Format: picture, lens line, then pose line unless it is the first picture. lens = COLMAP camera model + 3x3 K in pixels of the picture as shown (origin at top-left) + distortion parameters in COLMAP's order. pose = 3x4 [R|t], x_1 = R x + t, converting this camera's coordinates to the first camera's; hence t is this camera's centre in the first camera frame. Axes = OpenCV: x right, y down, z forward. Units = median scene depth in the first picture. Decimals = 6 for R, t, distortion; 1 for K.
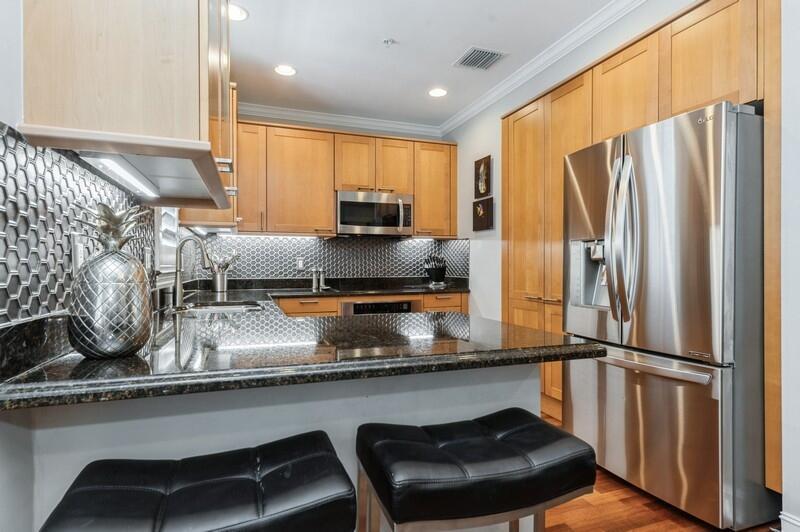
lens RADIAL K [[430.6, 0, 400.0], [0, 430.6, 266.0], [0, 0, 1]] dist [-0.001898, -0.000071]
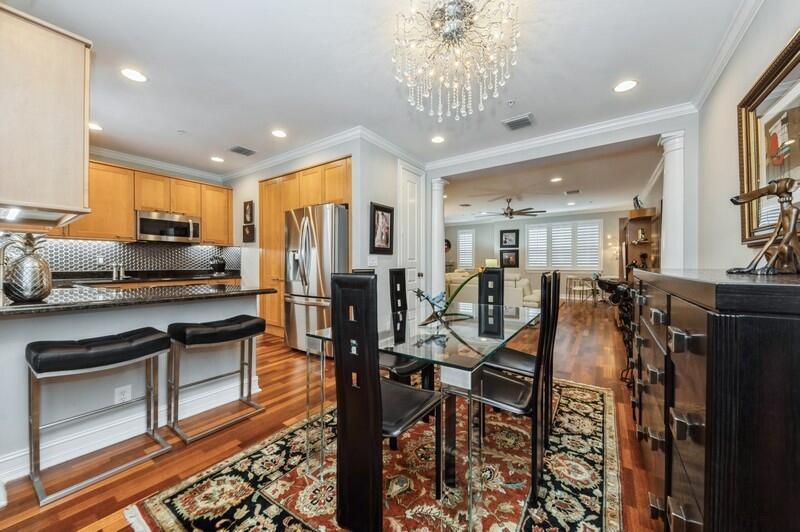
lens RADIAL K [[288.4, 0, 399.9], [0, 288.4, 267.9], [0, 0, 1]] dist [0.001084, -0.000070]
pose [[0.812022, -0.004962, 0.583605, 0.006207], [-0.004206, 0.999888, 0.014353, 0.001947], [-0.583611, -0.014109, 0.811911, -0.309874]]
